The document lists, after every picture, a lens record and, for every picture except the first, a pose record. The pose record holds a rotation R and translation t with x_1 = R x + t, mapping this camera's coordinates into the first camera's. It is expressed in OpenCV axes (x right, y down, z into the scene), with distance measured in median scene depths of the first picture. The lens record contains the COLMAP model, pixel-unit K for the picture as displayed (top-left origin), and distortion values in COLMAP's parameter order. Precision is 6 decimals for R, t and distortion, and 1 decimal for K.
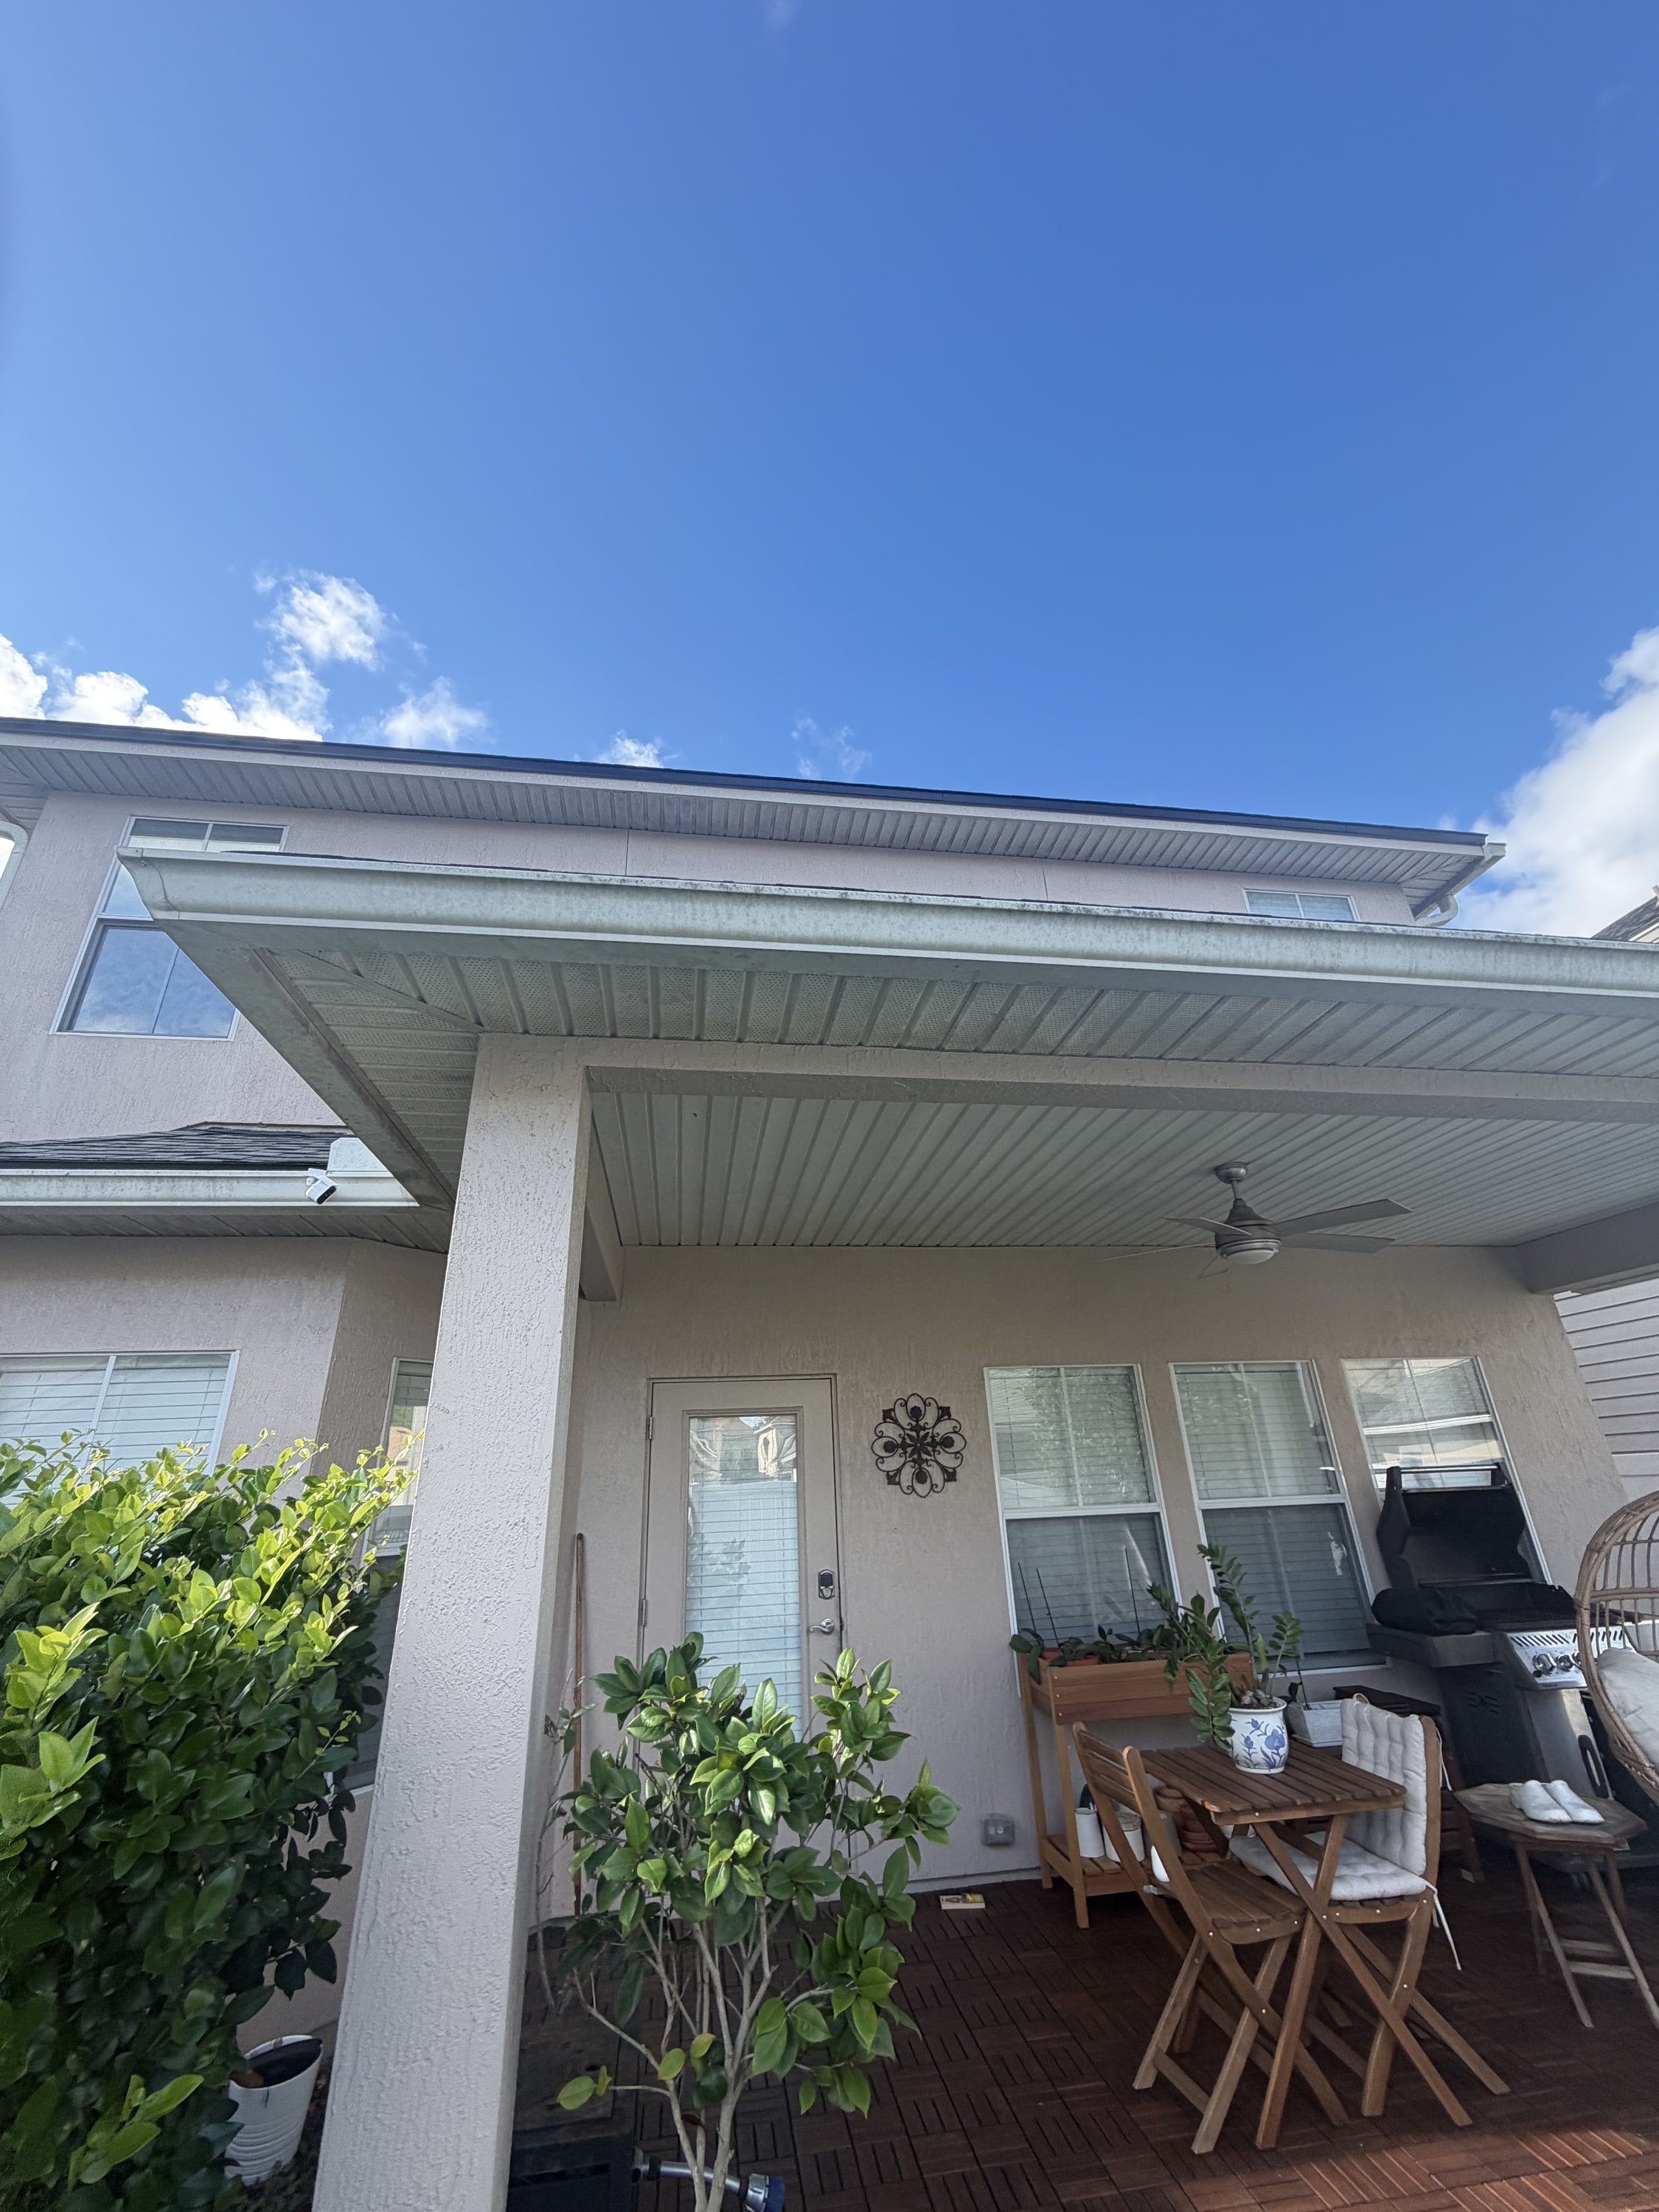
lens RADIAL K [[875.5, 0, 822.6], [0, 875.5, 1100.1], [0, 0, 1]] dist [-0.002046, -0.000212]
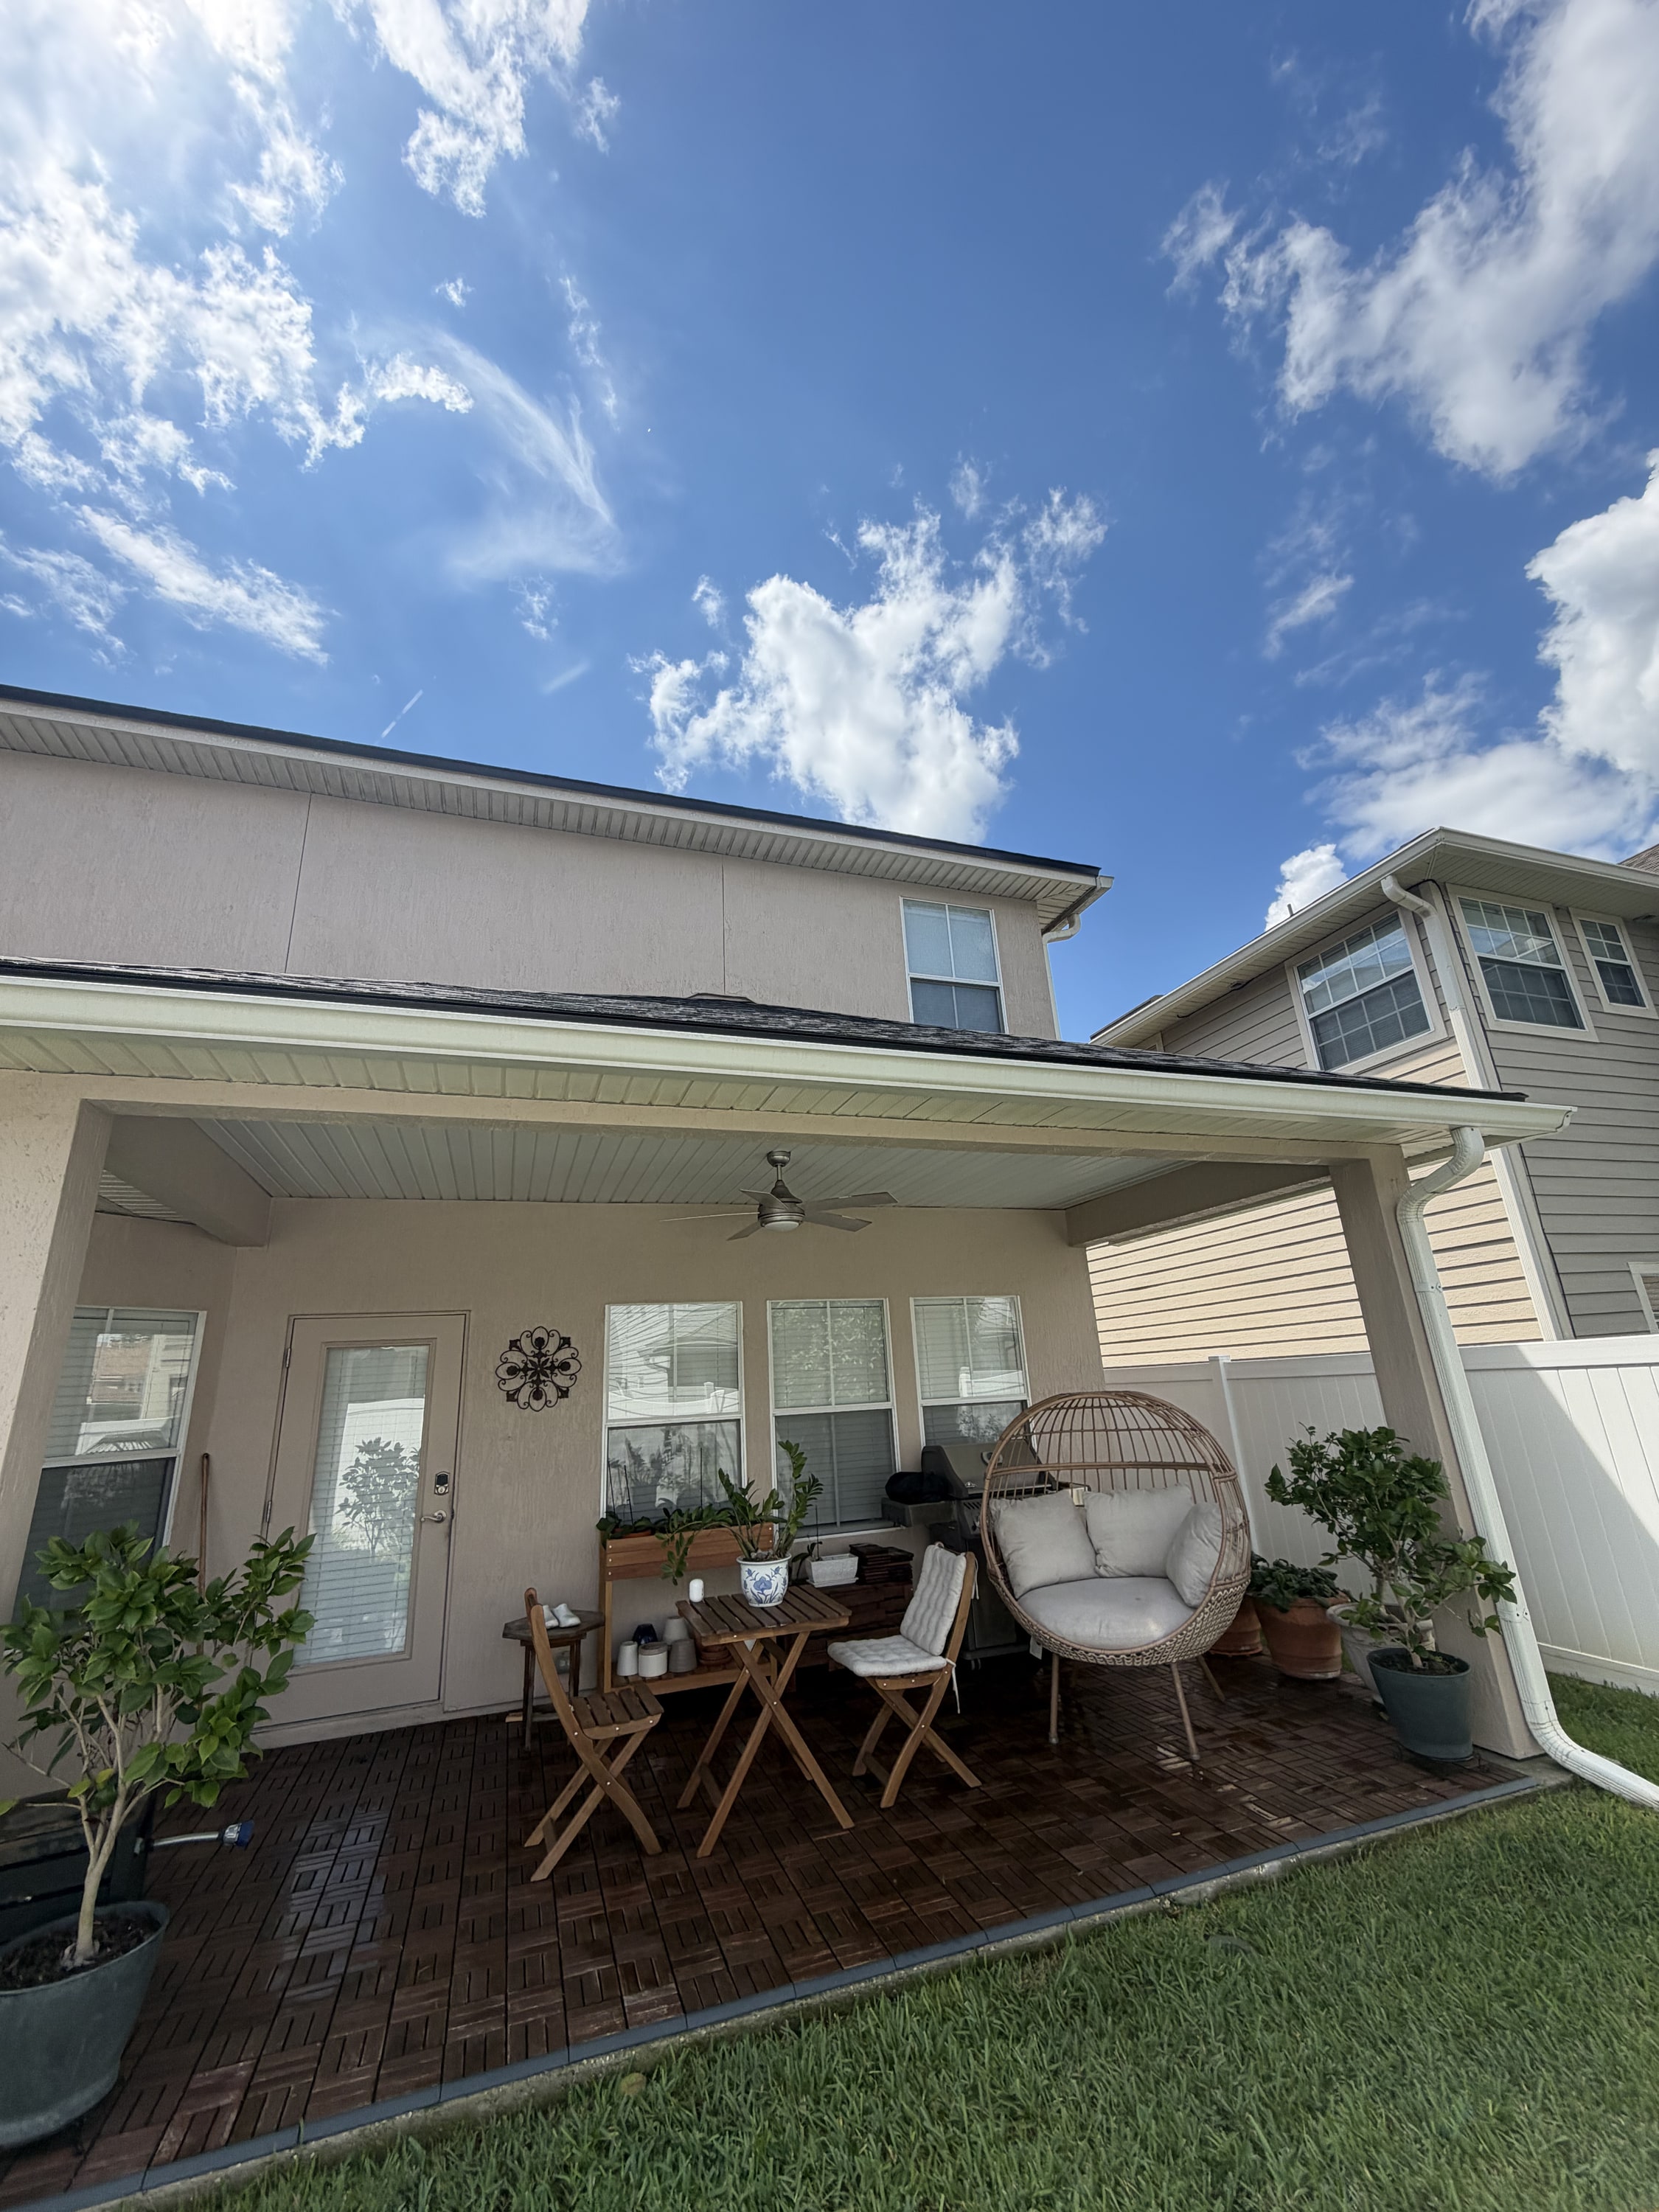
lens RADIAL K [[875.5, 0, 822.6], [0, 875.5, 1100.1], [0, 0, 1]] dist [-0.002046, -0.000212]
pose [[0.982379, 0.044705, 0.181475, 0.257837], [-0.061845, 0.994027, 0.089915, -0.101152], [-0.176372, -0.099554, 0.979276, -0.199549]]
